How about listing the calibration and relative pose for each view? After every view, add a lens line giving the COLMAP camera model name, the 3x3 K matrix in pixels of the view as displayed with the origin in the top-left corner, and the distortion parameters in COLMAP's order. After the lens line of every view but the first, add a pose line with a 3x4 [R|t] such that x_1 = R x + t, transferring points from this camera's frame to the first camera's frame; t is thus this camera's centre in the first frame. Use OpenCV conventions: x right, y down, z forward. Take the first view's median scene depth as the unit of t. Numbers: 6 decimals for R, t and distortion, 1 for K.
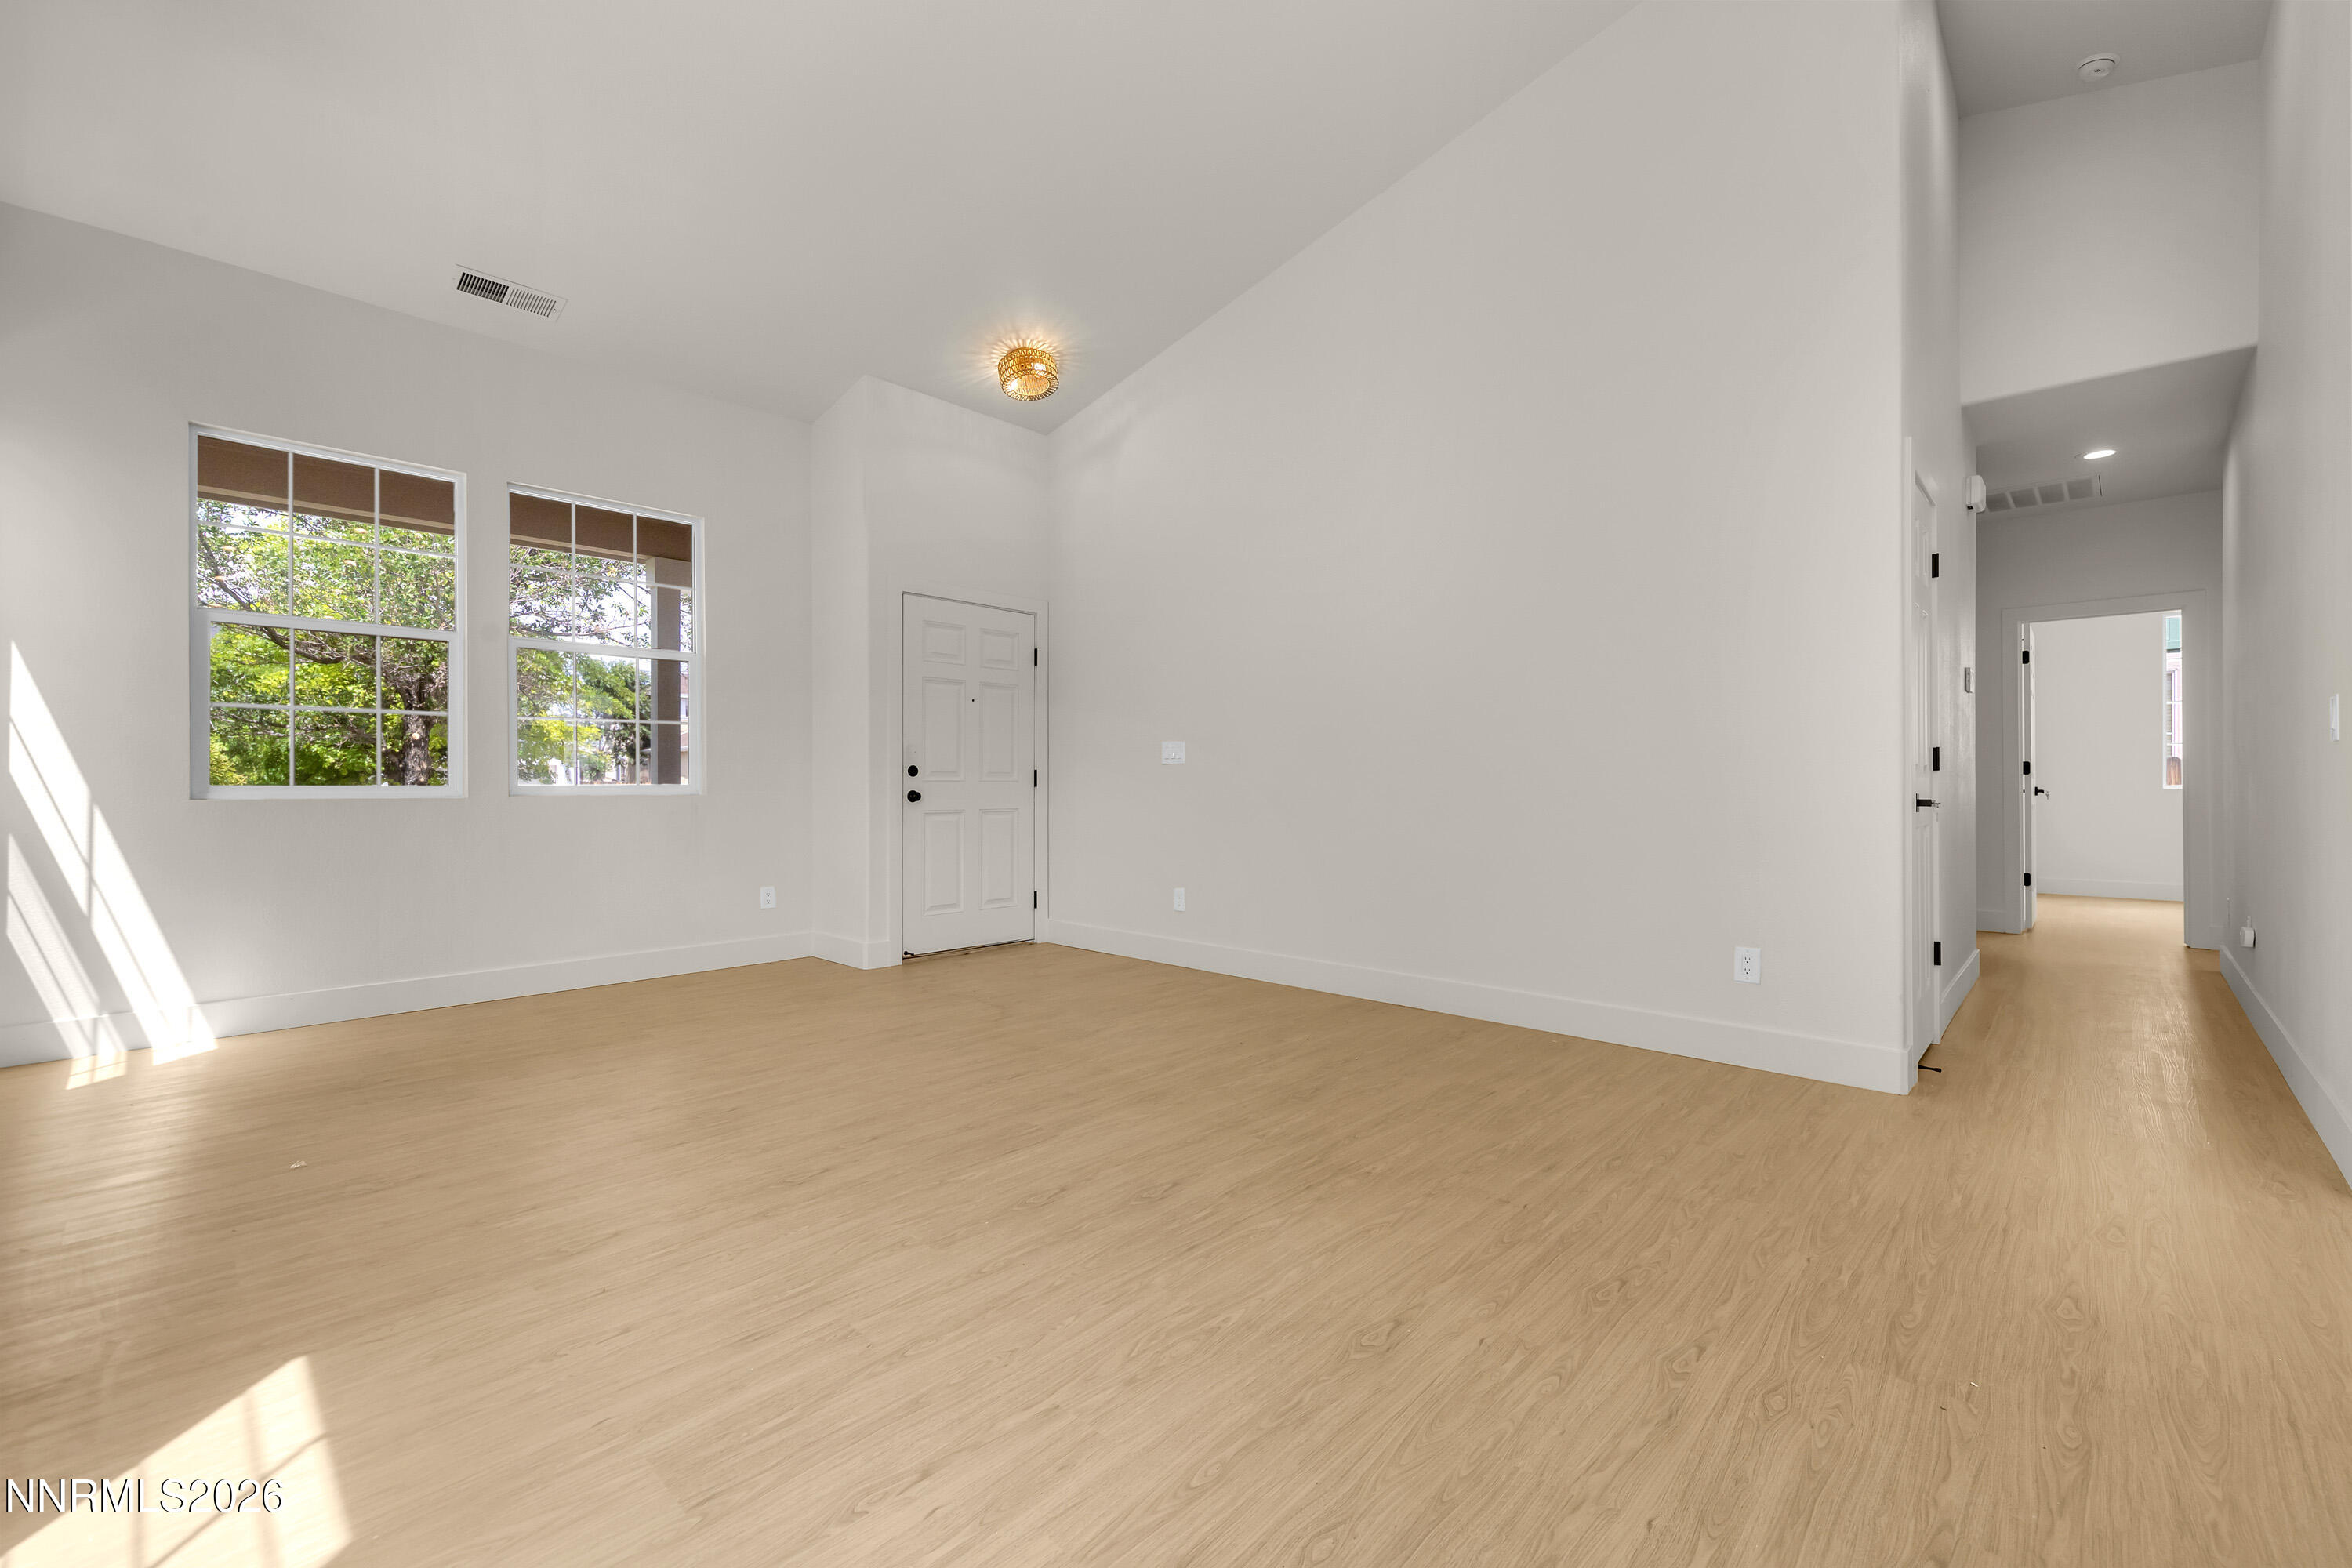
lens RADIAL K [[1015.2, 0, 1208.1], [0, 1015.2, 779.4], [0, 0, 1]] dist [0.005690, -0.000583]
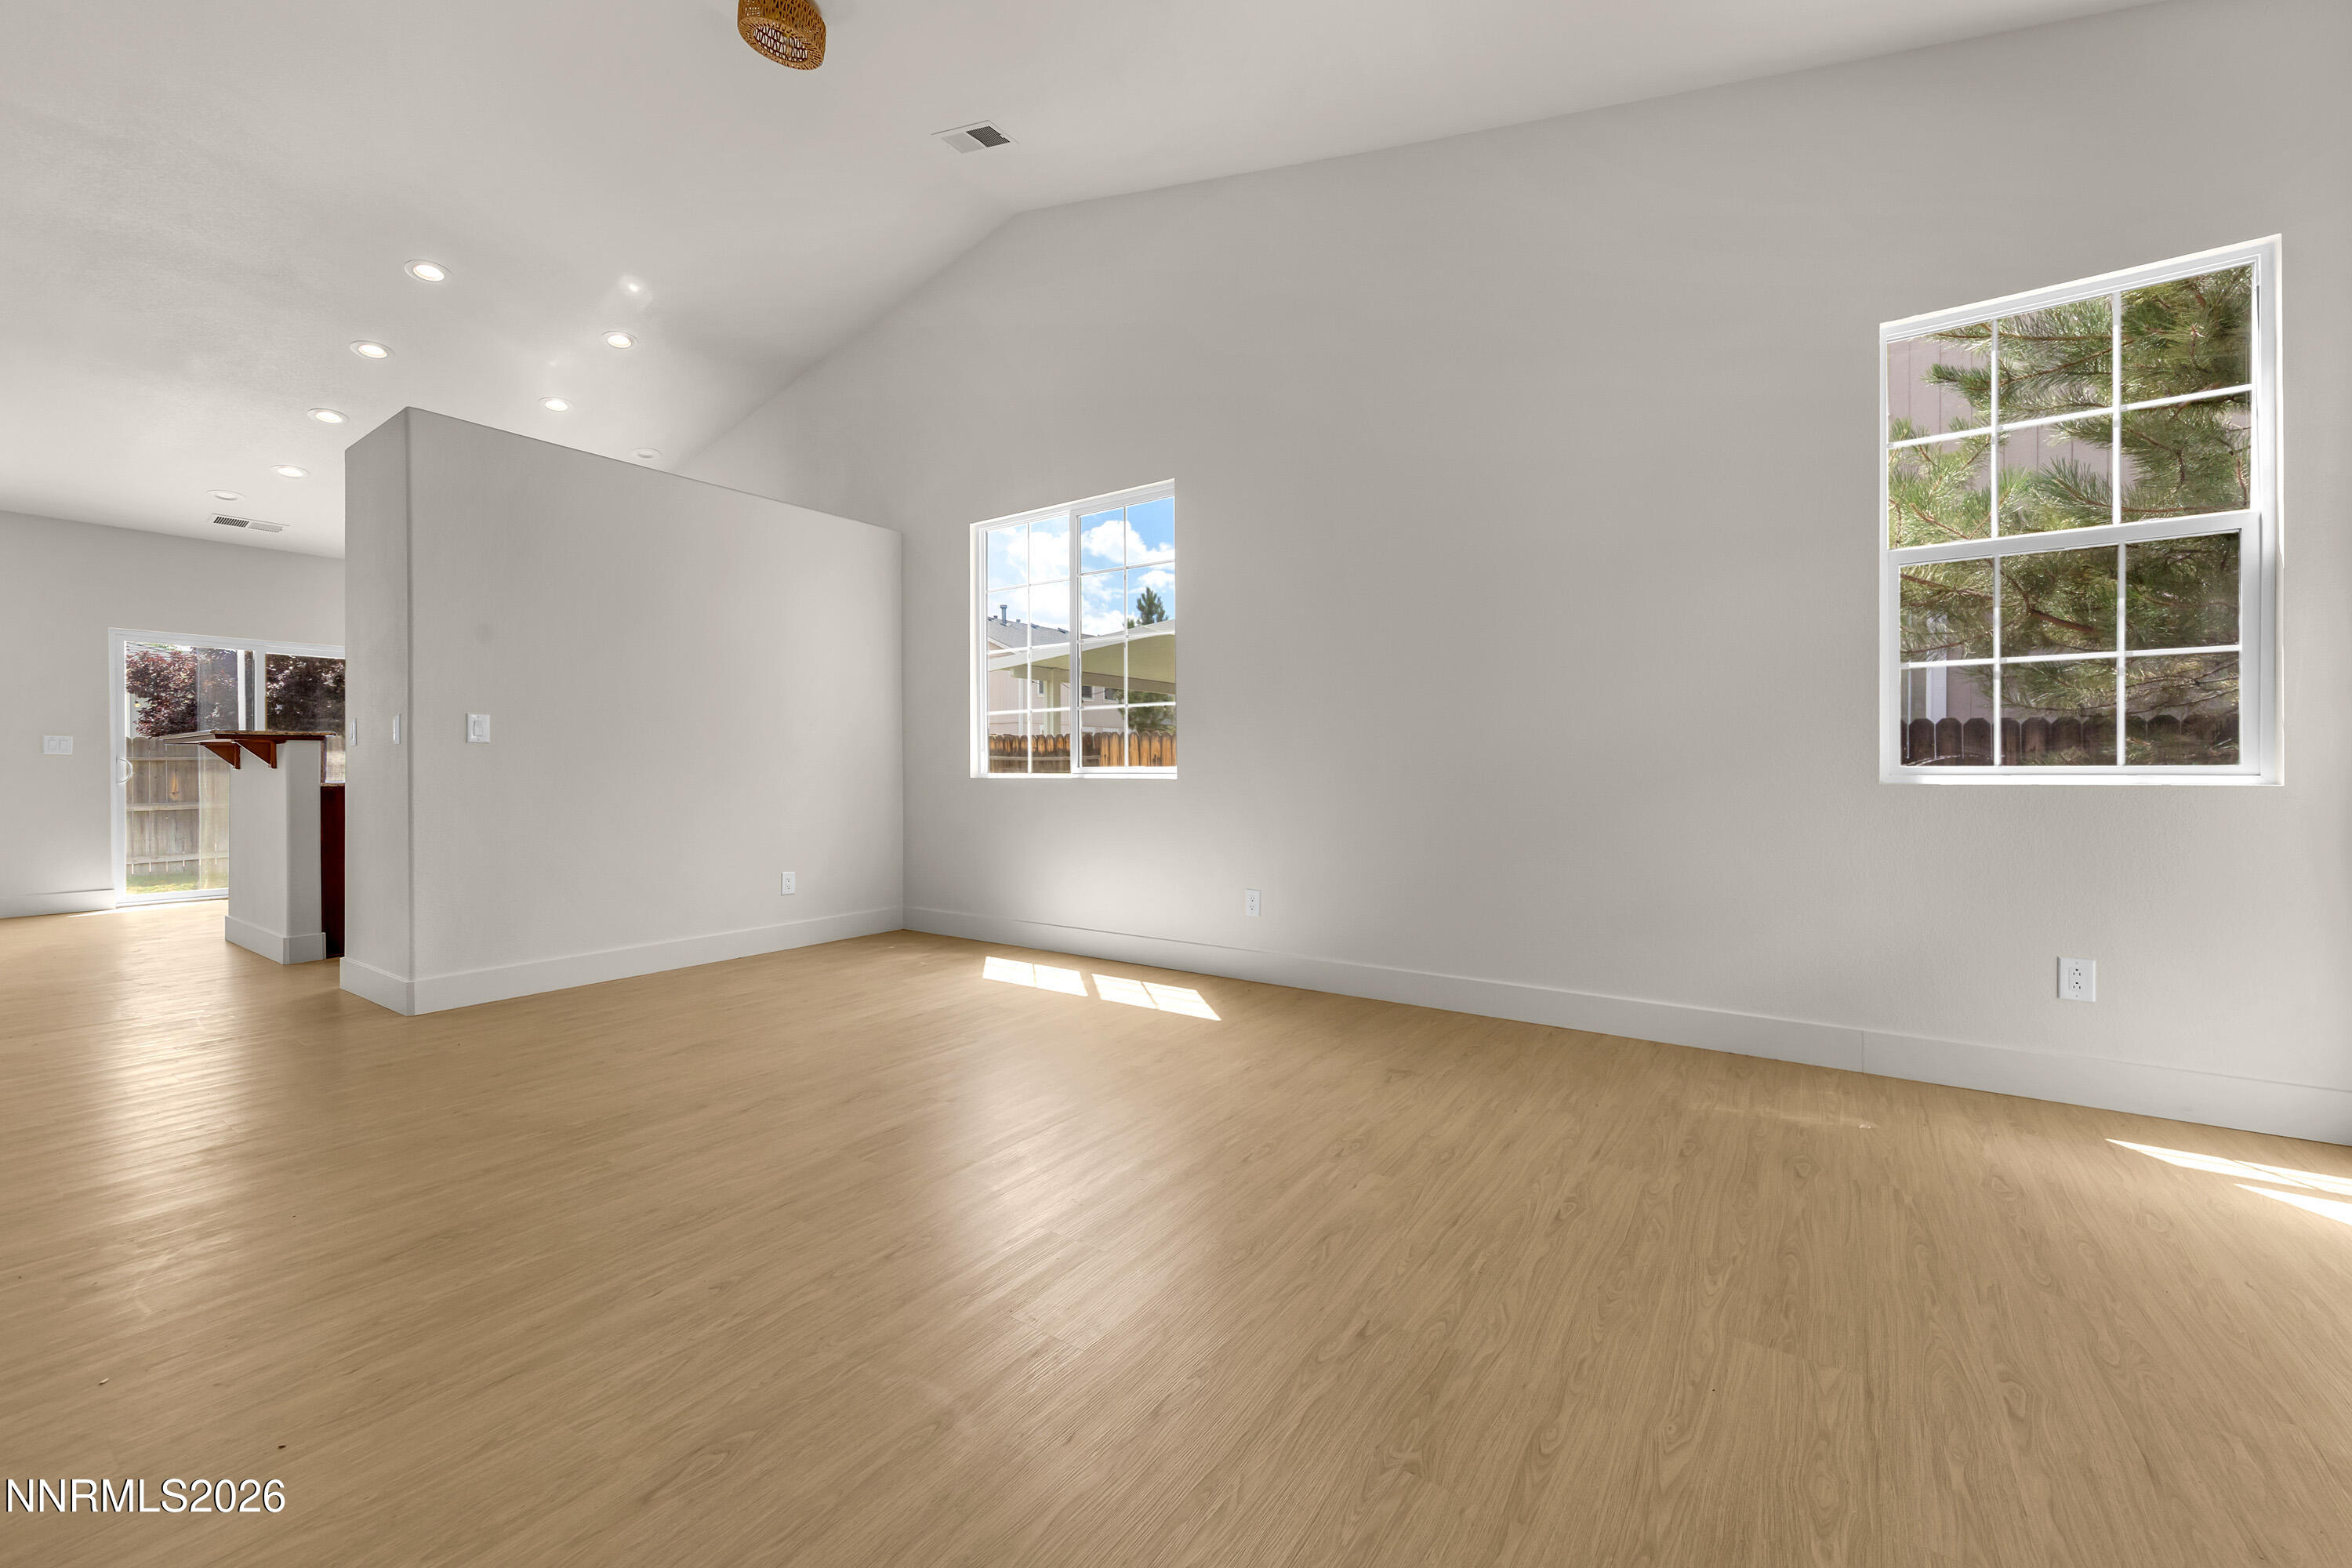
lens RADIAL K [[1116.3, 0, 1190.4], [0, 1116.3, 773.5], [0, 0, 1]] dist [0.005512, 0.000147]
pose [[-0.996030, -0.001736, -0.089004, -0.365776], [-0.001247, 0.999984, -0.005553, 0.020343], [0.089012, -0.005420, -0.996016, 2.006995]]
